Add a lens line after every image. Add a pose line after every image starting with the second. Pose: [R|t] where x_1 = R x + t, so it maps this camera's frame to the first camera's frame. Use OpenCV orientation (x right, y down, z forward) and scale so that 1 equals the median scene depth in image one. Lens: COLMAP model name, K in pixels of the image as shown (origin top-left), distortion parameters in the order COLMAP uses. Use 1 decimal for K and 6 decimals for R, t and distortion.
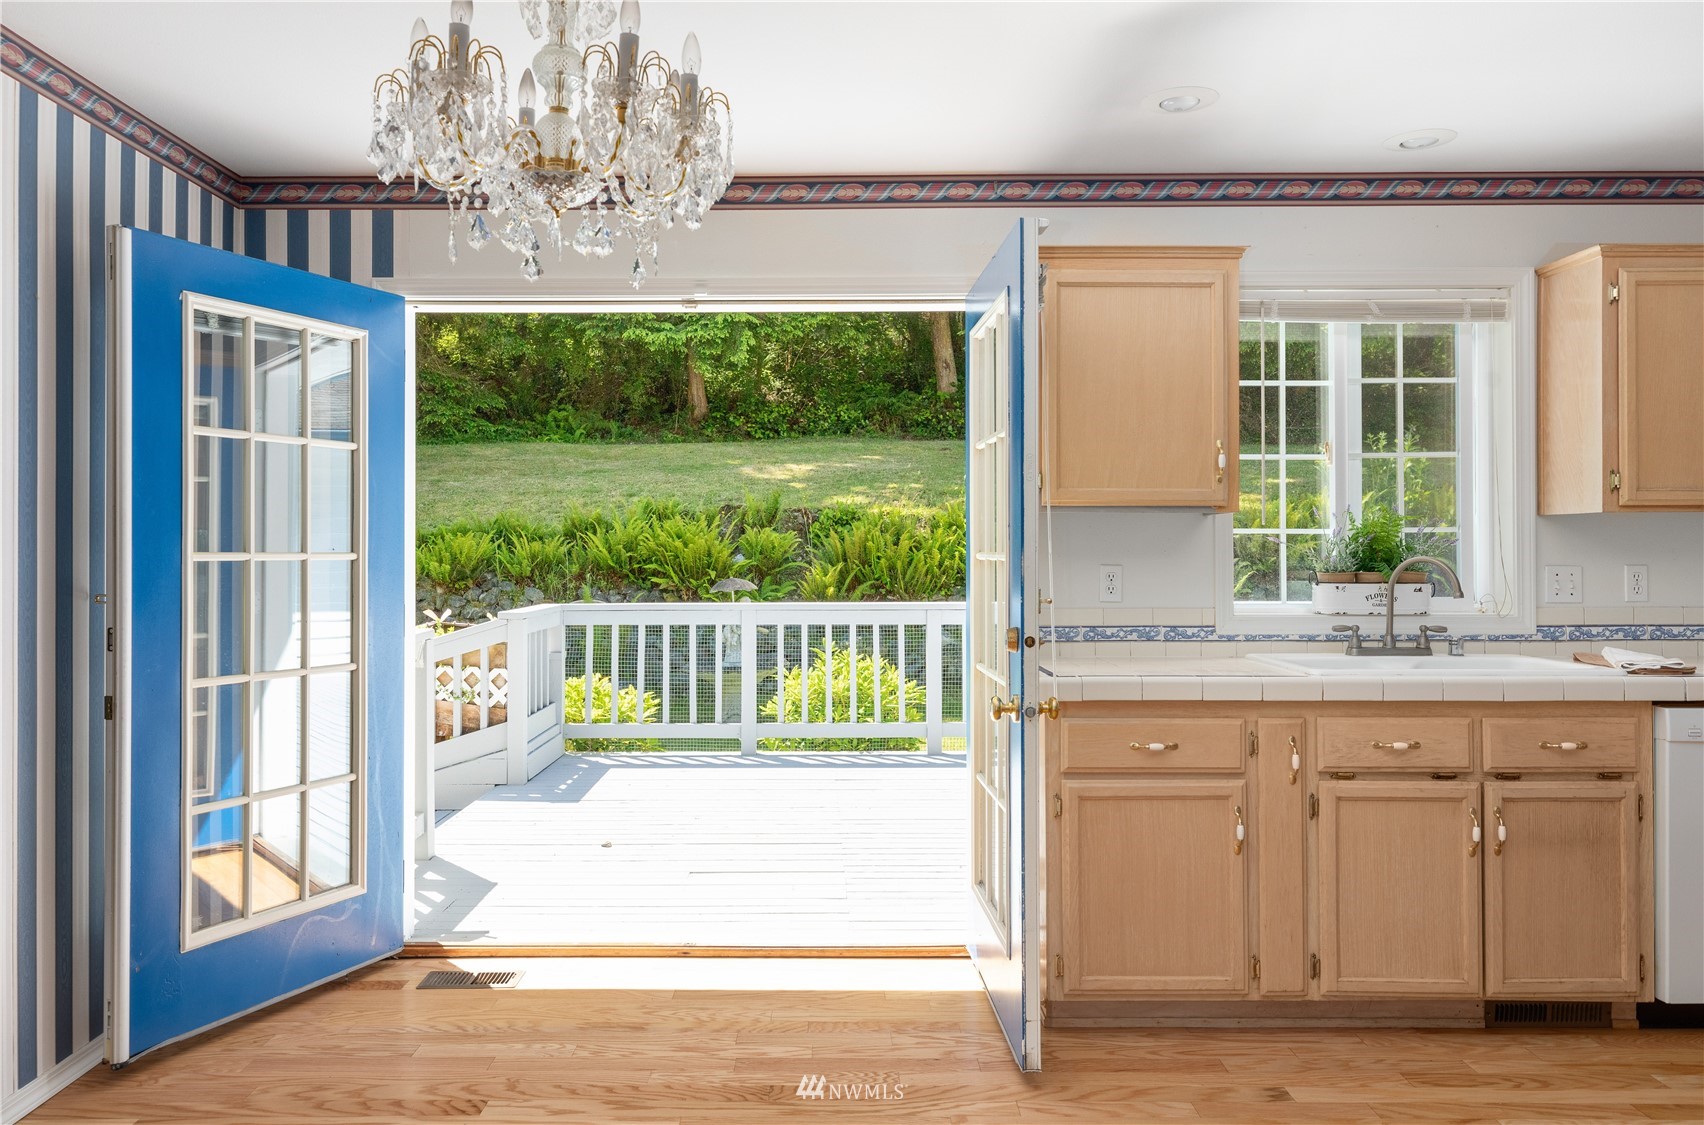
lens RADIAL K [[1207.1, 0, 823.7], [0, 1207.1, 541.4], [0, 0, 1]] dist [-0.001792, 0.003961]
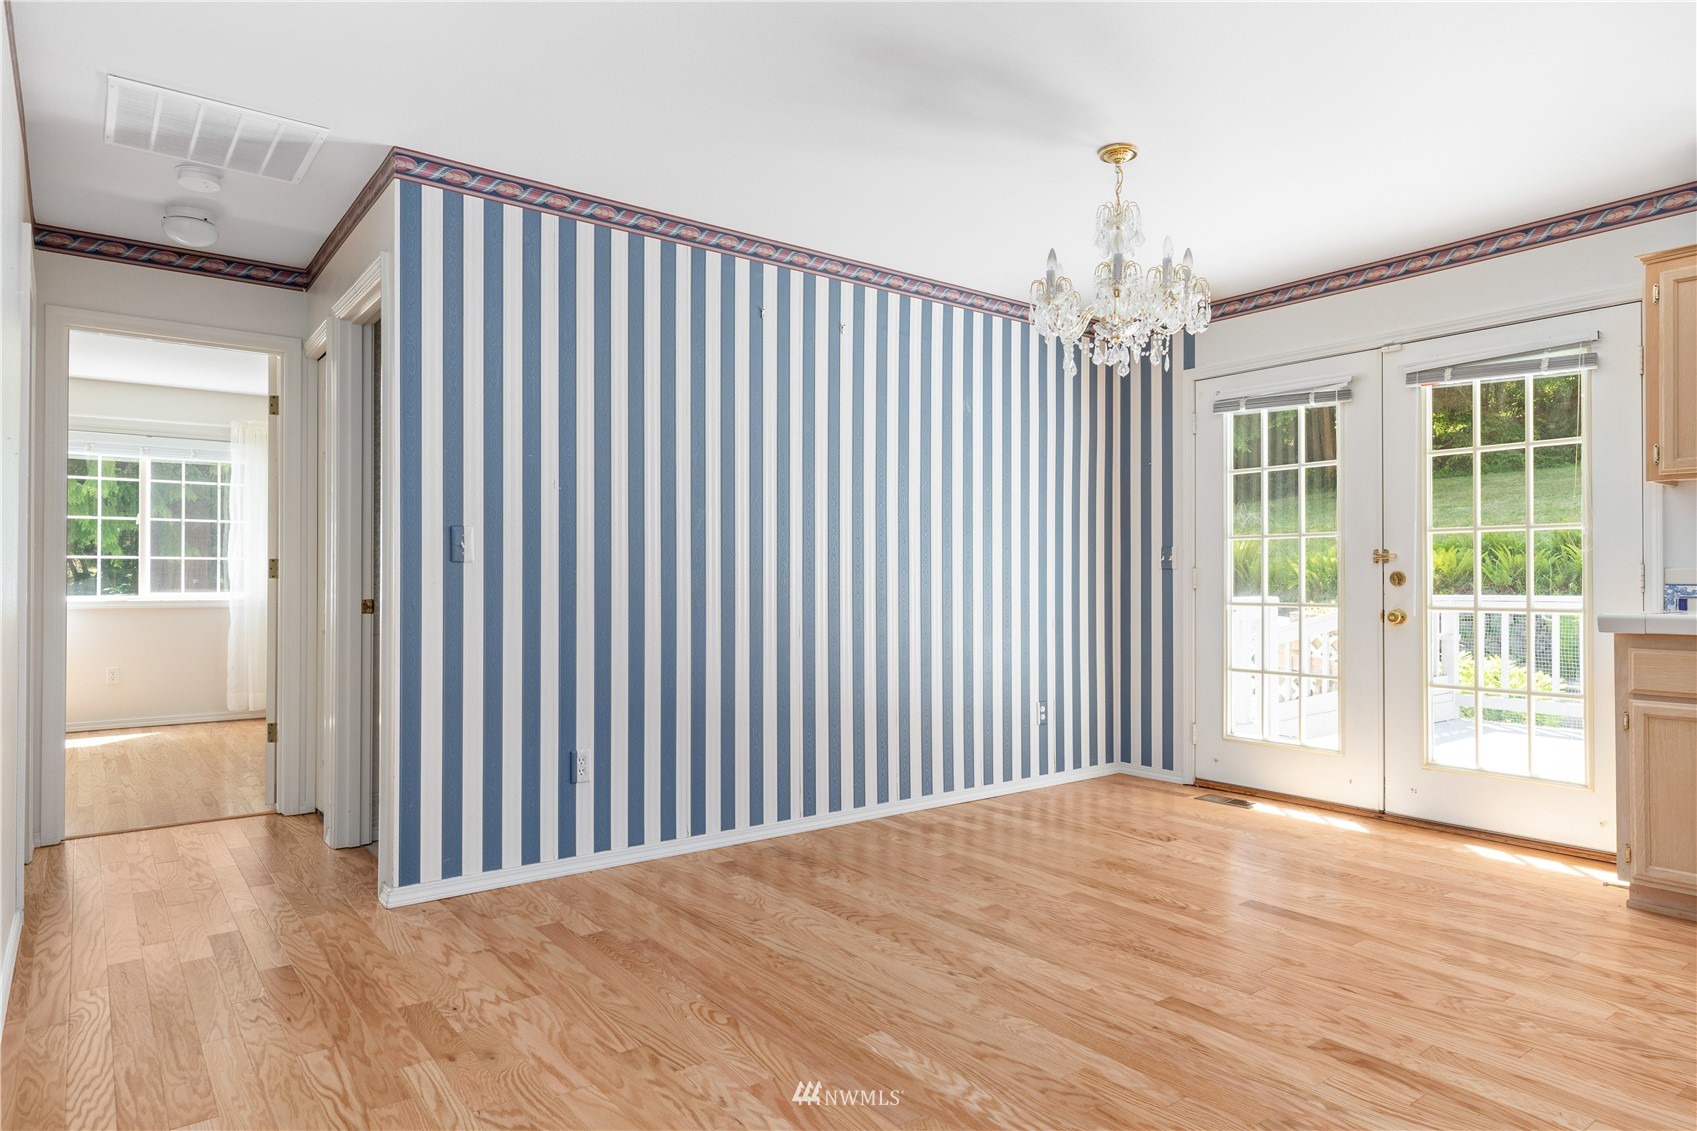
lens RADIAL K [[1006.8, 0, 855.1], [0, 1006.8, 569.4], [0, 0, 1]] dist [0.007533, -0.000138]
pose [[0.611597, -0.007343, -0.791135, 0.522638], [0.005253, 0.999973, -0.005221, 0.067912], [0.791152, -0.000963, 0.611619, -0.232336]]
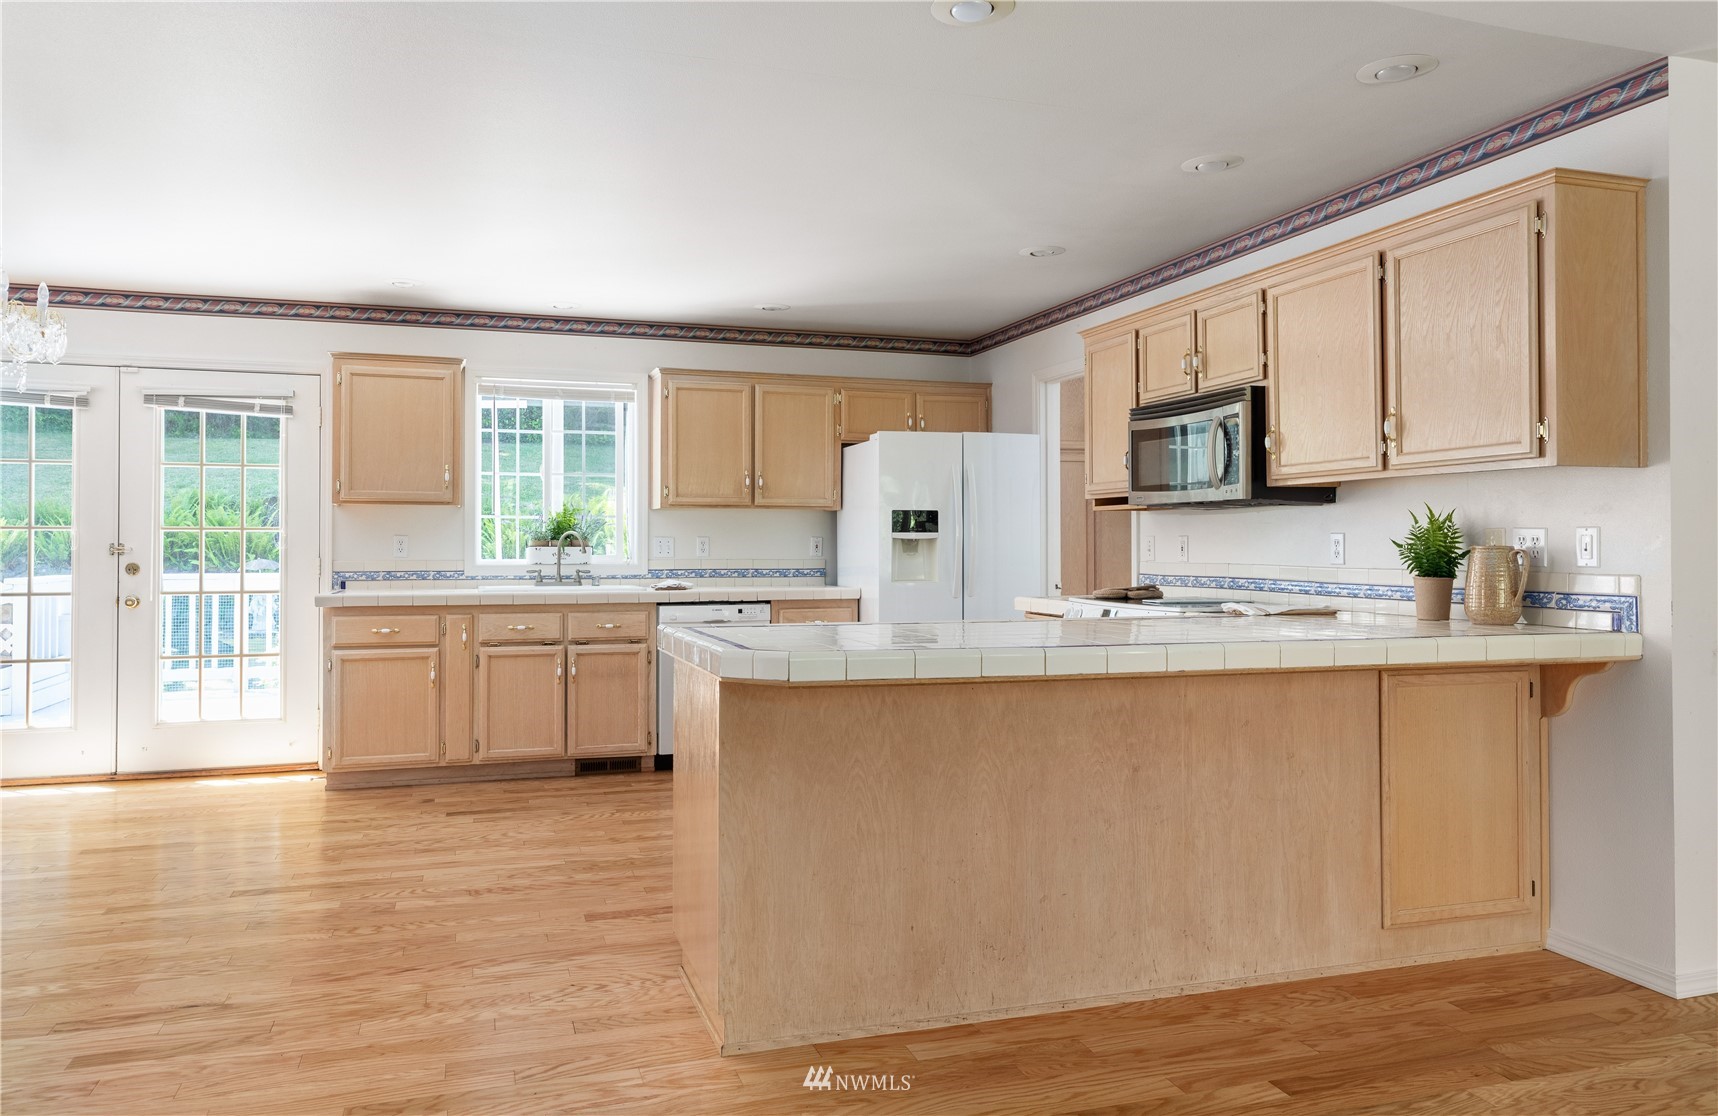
lens RADIAL K [[1168.5, 0, 839.6], [0, 1168.5, 538.4], [0, 0, 1]] dist [0.015573, -0.007922]
pose [[0.950699, 0.004269, 0.310084, 0.374800], [-0.004719, 0.999989, 0.000703, 0.022847], [-0.310078, -0.002132, 0.950709, -0.916883]]
